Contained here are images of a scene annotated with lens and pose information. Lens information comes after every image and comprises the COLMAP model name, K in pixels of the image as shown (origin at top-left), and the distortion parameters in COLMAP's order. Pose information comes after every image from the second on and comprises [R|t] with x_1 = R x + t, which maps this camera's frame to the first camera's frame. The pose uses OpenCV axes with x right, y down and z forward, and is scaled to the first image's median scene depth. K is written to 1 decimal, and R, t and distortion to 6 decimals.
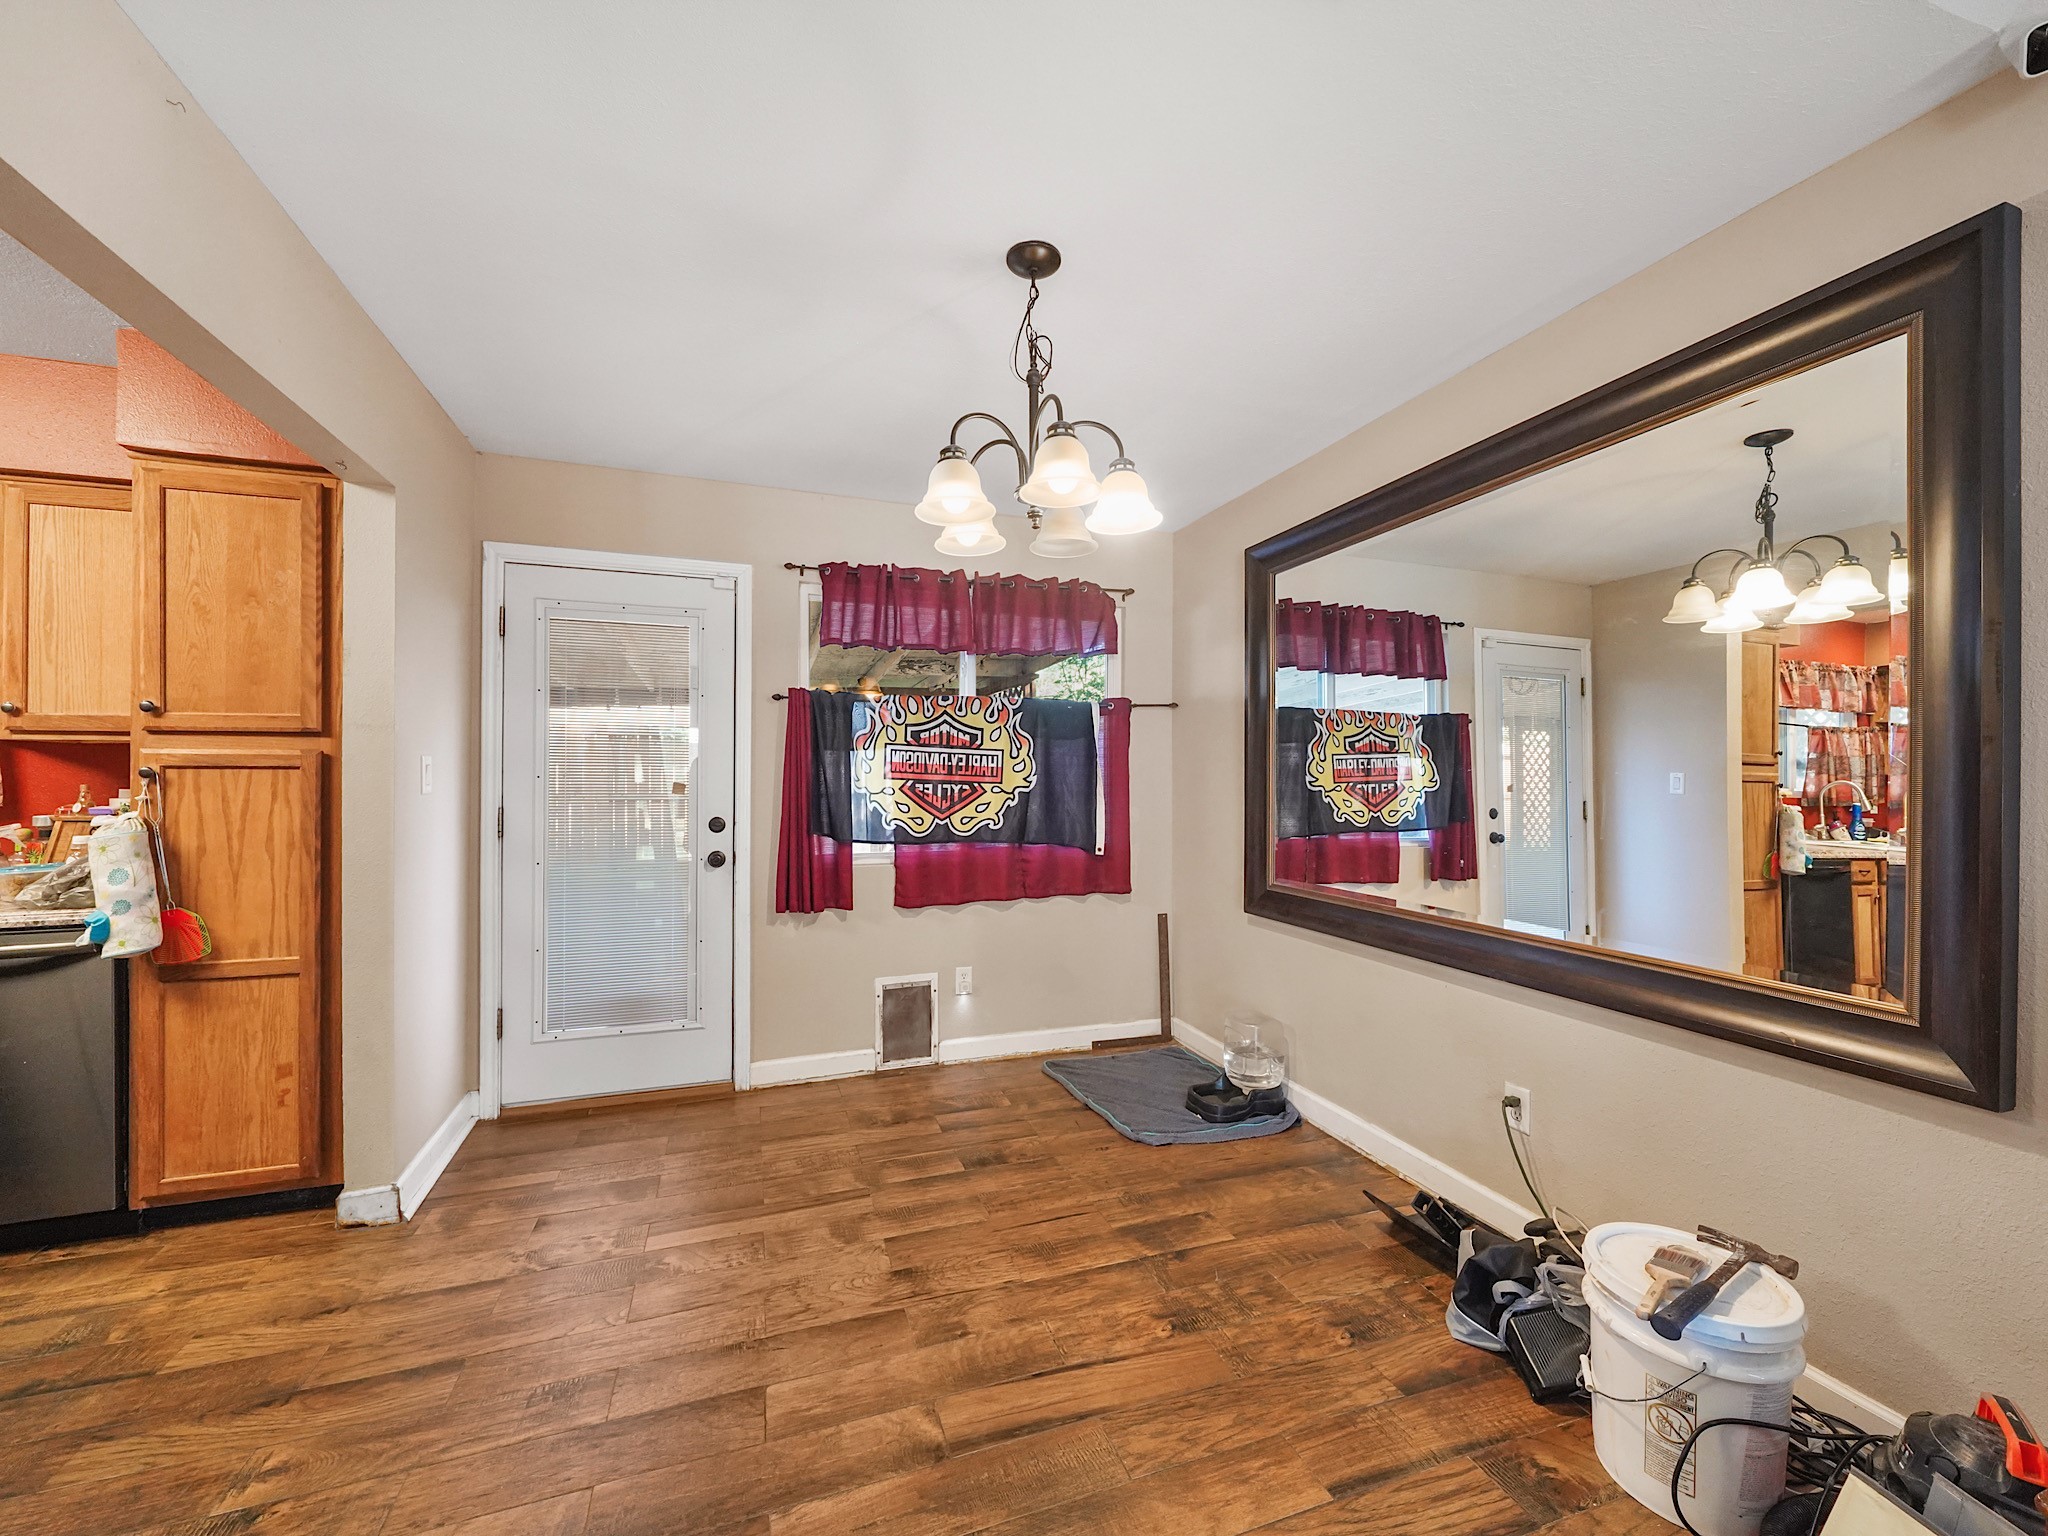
lens RADIAL K [[796.6, 0, 1025.9], [0, 796.6, 771.8], [0, 0, 1]] dist [-0.006688, -0.000233]
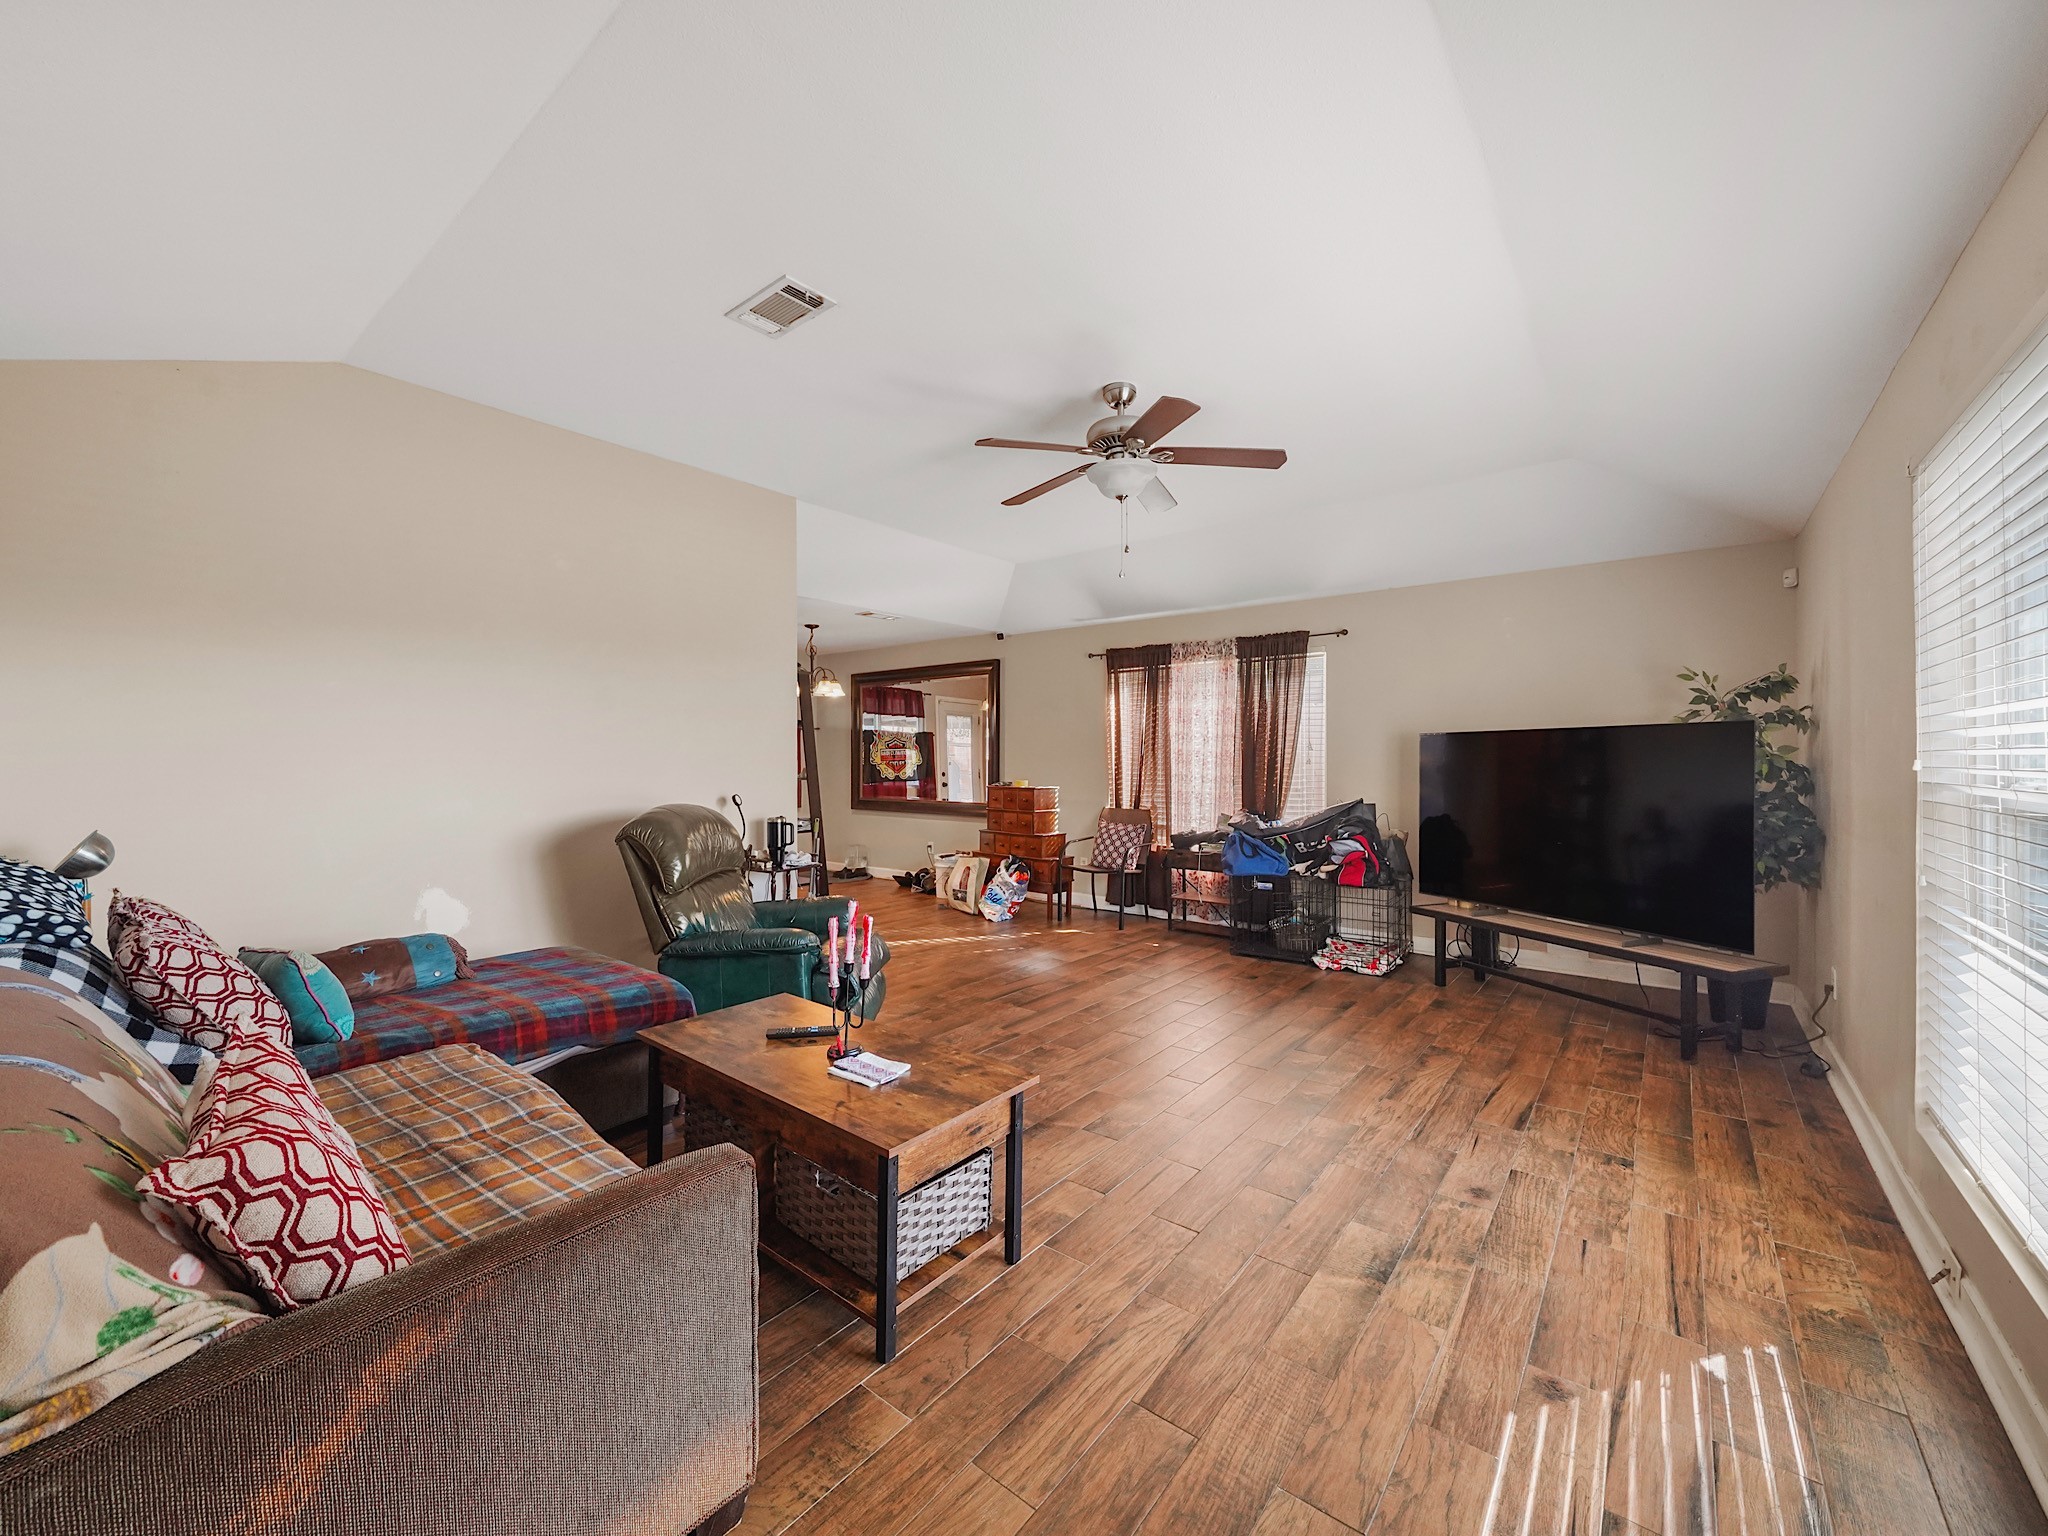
lens RADIAL K [[796.6, 0, 1017.3], [0, 796.6, 759.8], [0, 0, 1]] dist [-0.006688, -0.000233]
pose [[0.847462, 0.001874, 0.530852, -0.973785], [-0.004742, 0.999981, 0.004040, -0.001148], [-0.530834, -0.005941, 0.847455, -2.260871]]
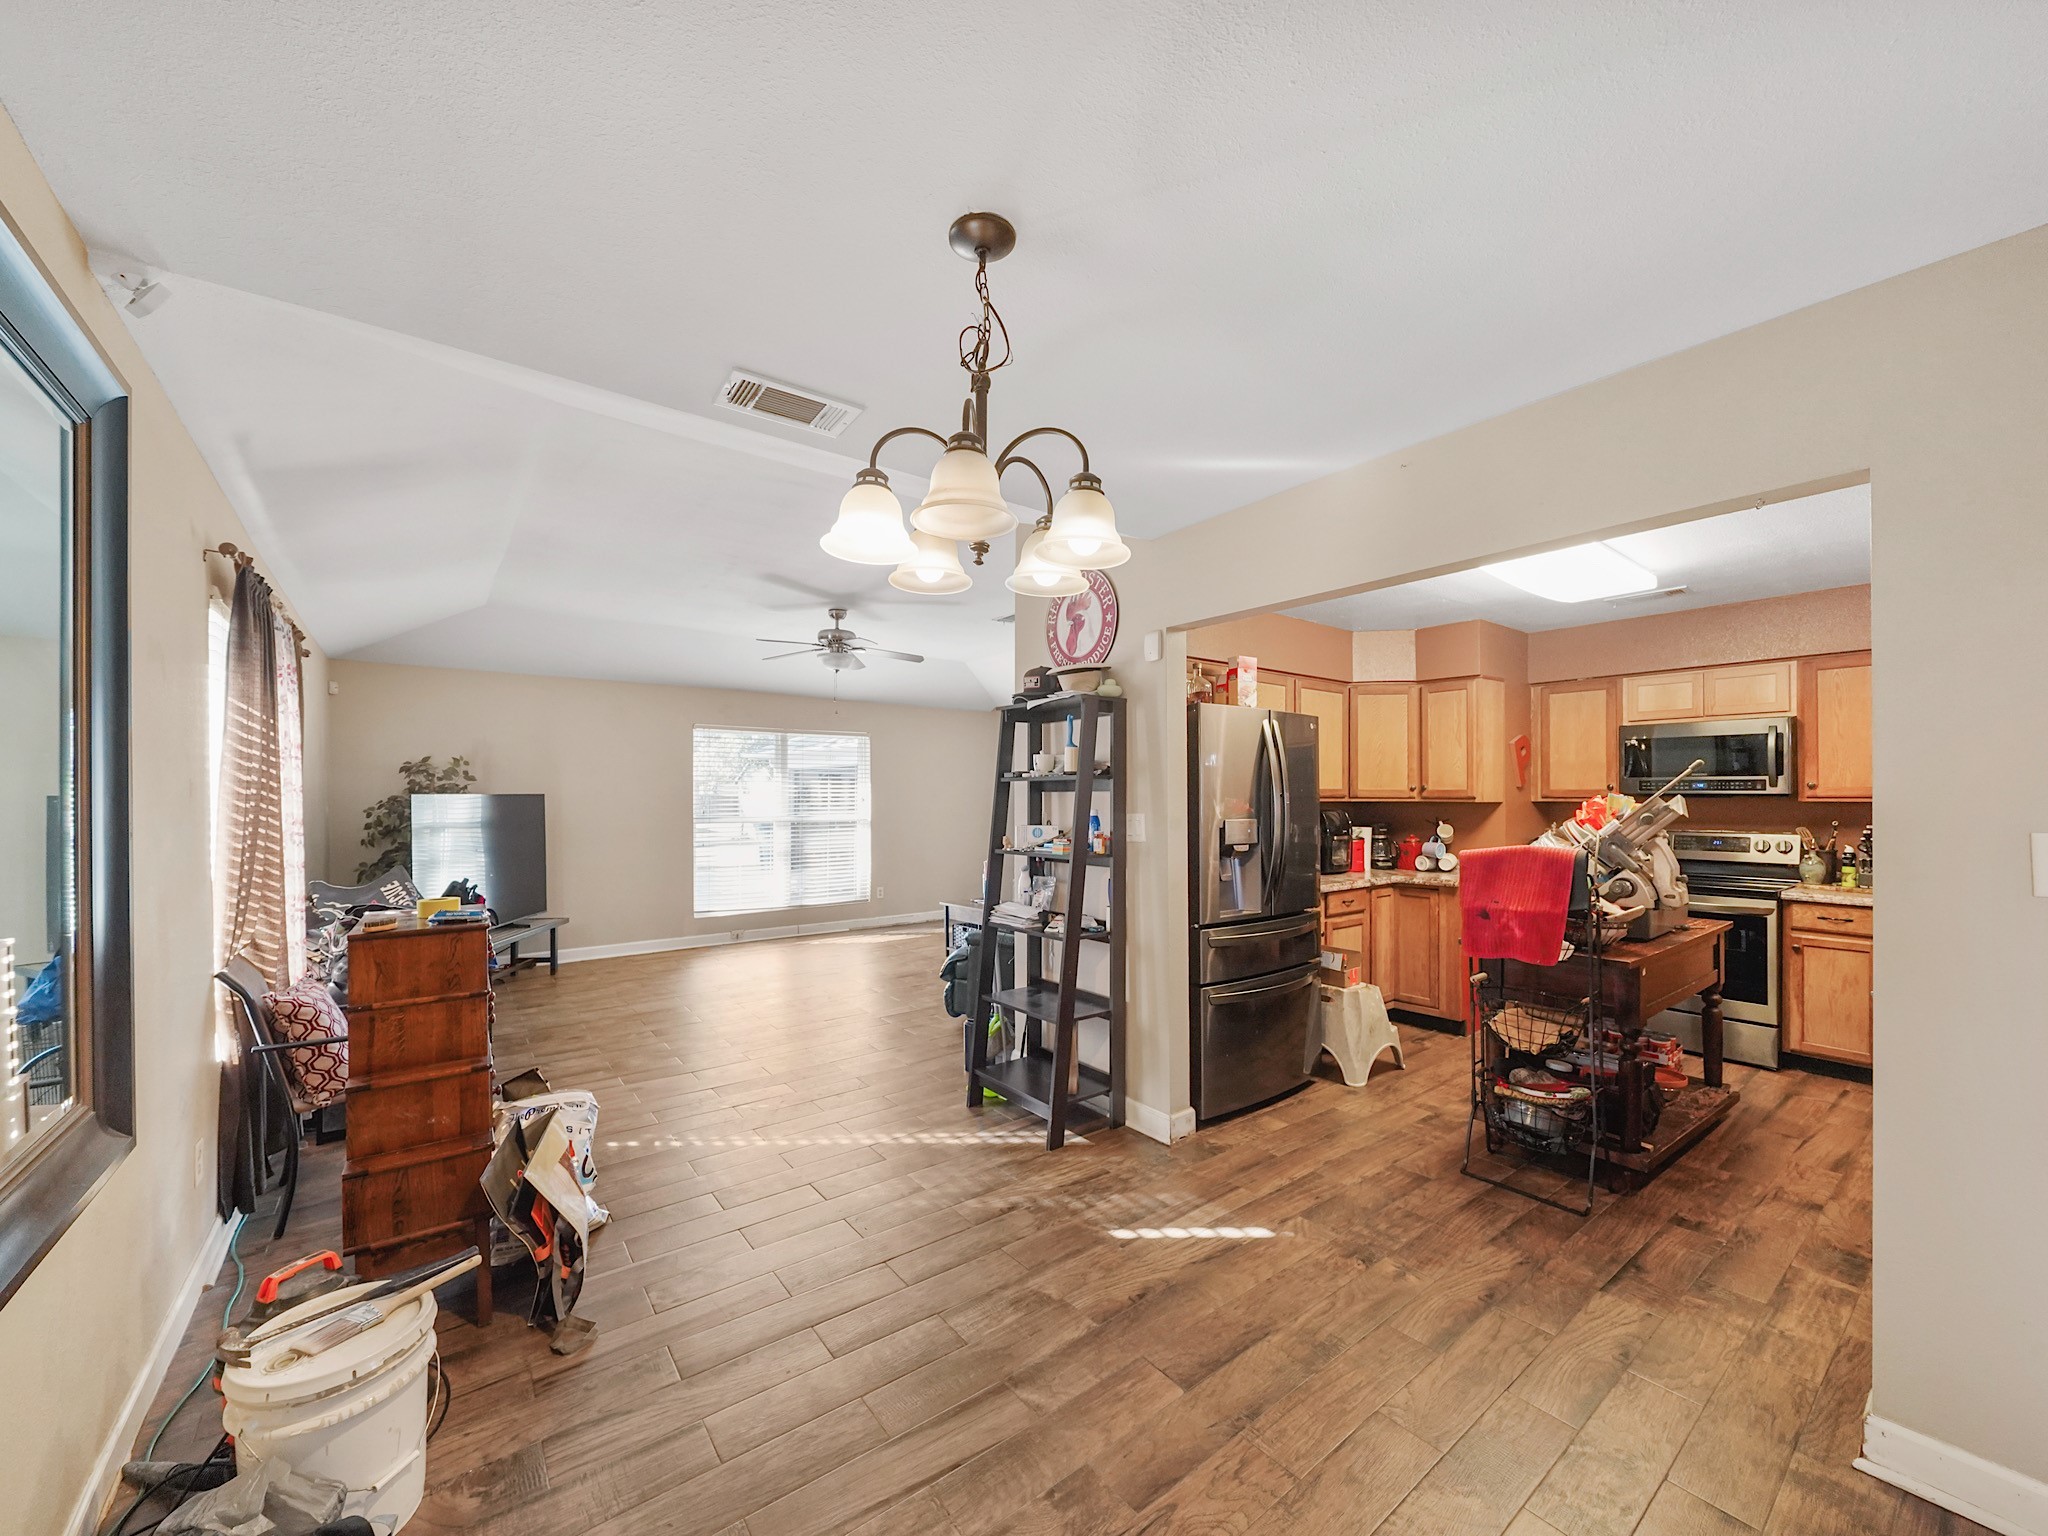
lens RADIAL K [[796.6, 0, 1014.6], [0, 796.6, 795.6], [0, 0, 1]] dist [-0.006688, -0.000233]
pose [[-0.951637, -0.002197, -0.307217, 0.193073], [-0.000170, 0.999978, -0.006625, -0.051478], [0.307225, -0.006252, -0.951616, 1.522217]]
